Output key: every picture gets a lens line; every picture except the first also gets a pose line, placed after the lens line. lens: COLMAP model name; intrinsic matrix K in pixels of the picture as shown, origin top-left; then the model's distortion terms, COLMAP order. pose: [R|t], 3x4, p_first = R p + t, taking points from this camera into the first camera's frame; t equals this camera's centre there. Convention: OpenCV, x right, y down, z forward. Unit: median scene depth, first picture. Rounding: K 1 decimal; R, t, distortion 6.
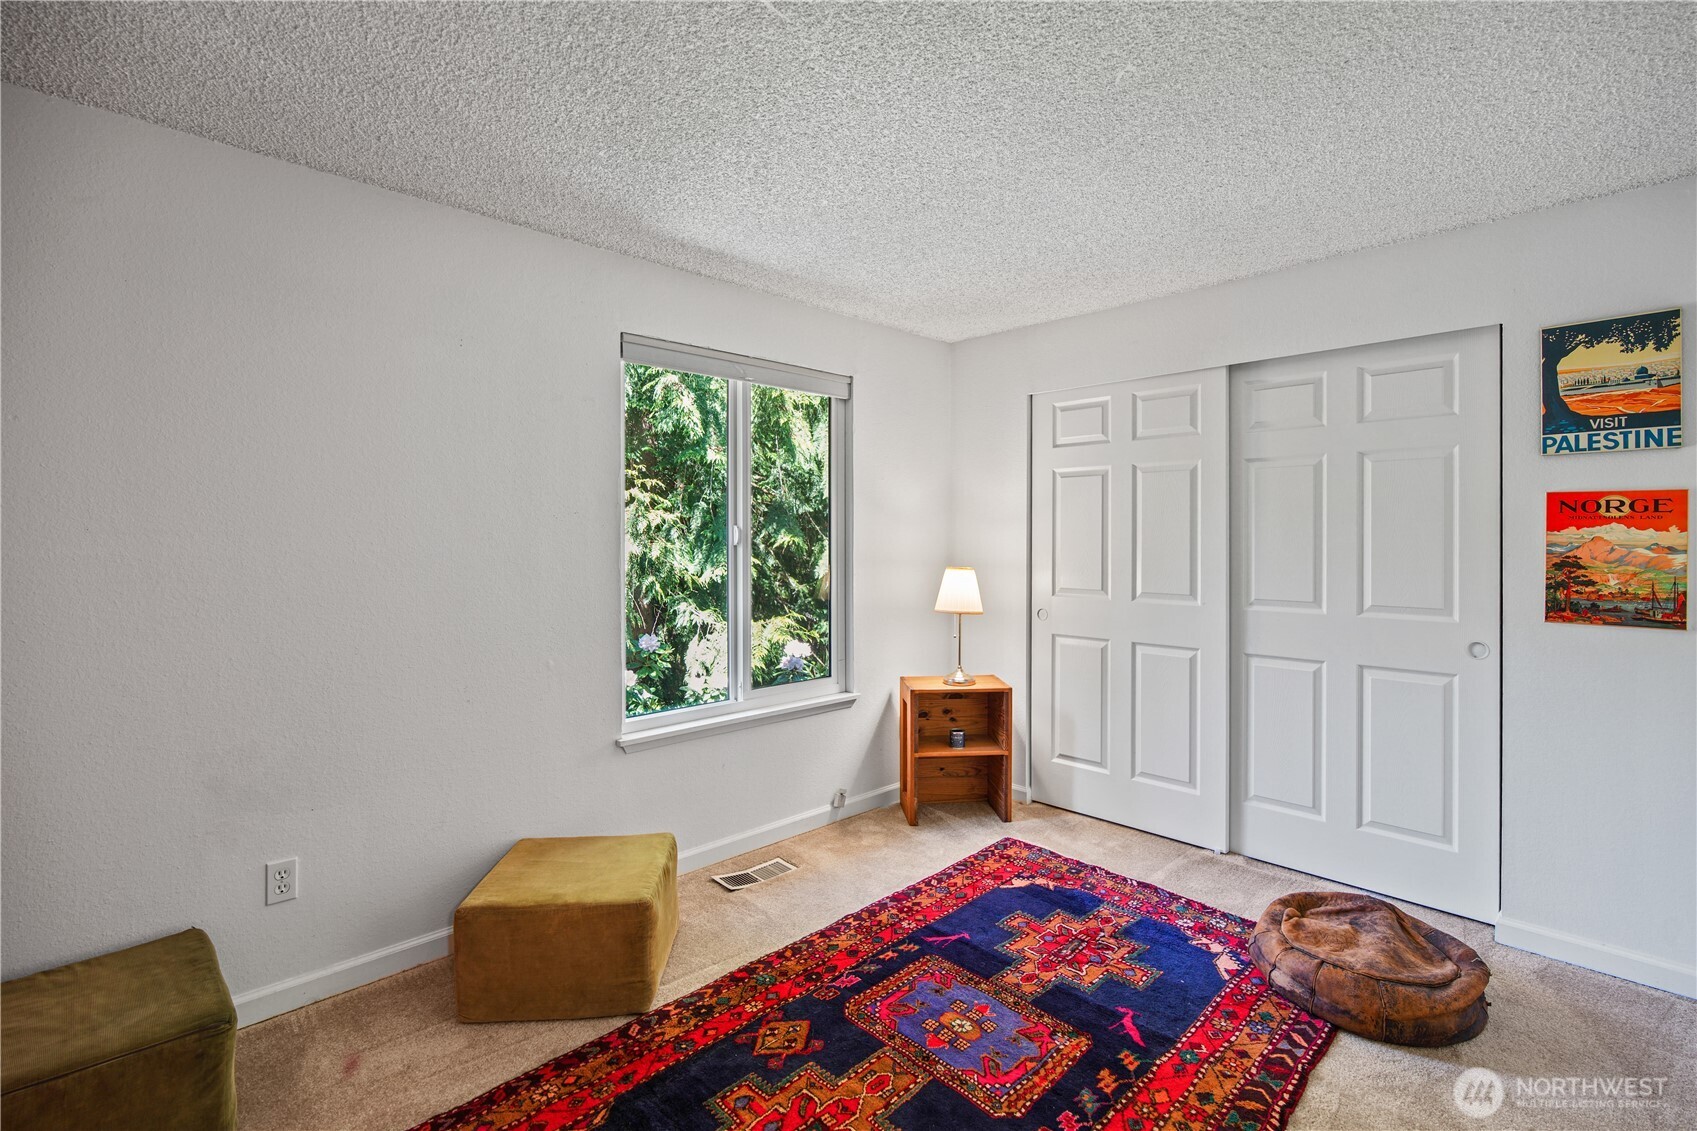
lens RADIAL K [[770.1, 0, 876.4], [0, 770.1, 538.7], [0, 0, 1]] dist [-0.011588, 0.003476]
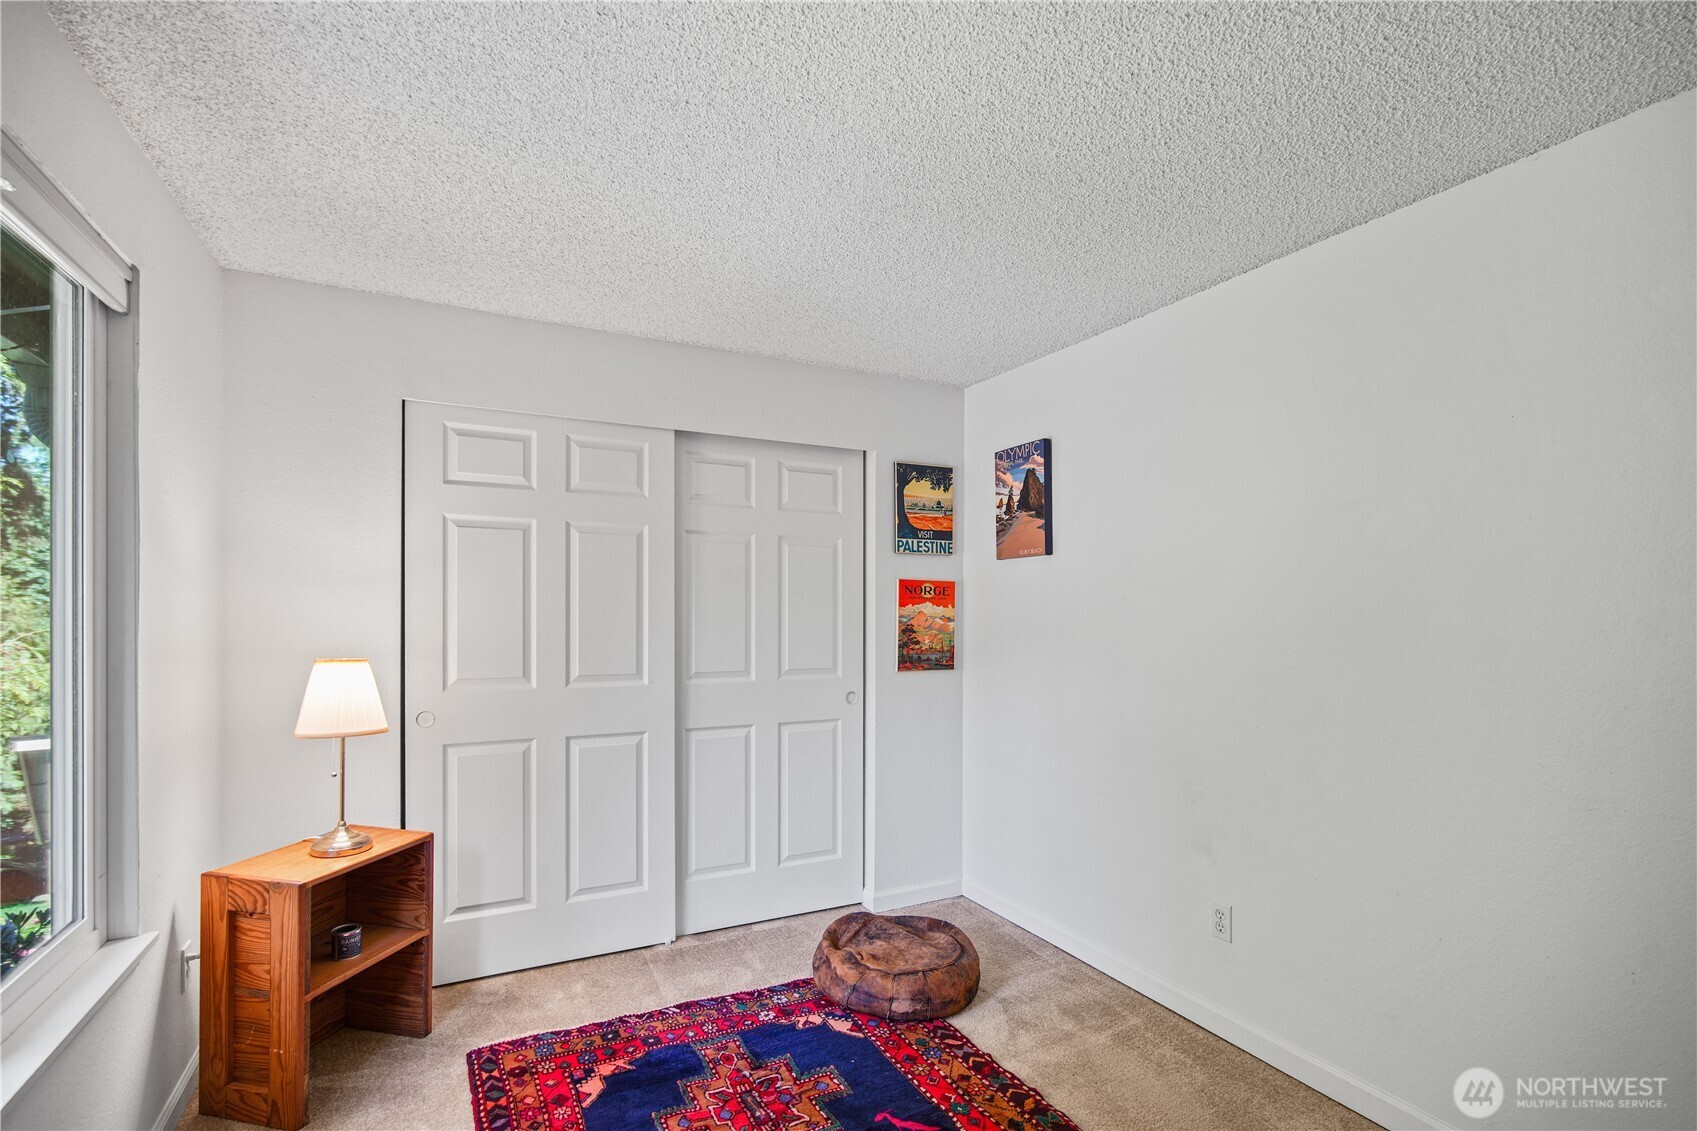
lens RADIAL K [[770.1, 0, 853.1], [0, 770.1, 613.1], [0, 0, 1]] dist [-0.011588, 0.003476]
pose [[0.316705, -0.003683, 0.948517, -0.492331], [-0.004519, 0.999975, 0.005391, -0.005648], [-0.948513, -0.005994, 0.316681, 0.631002]]
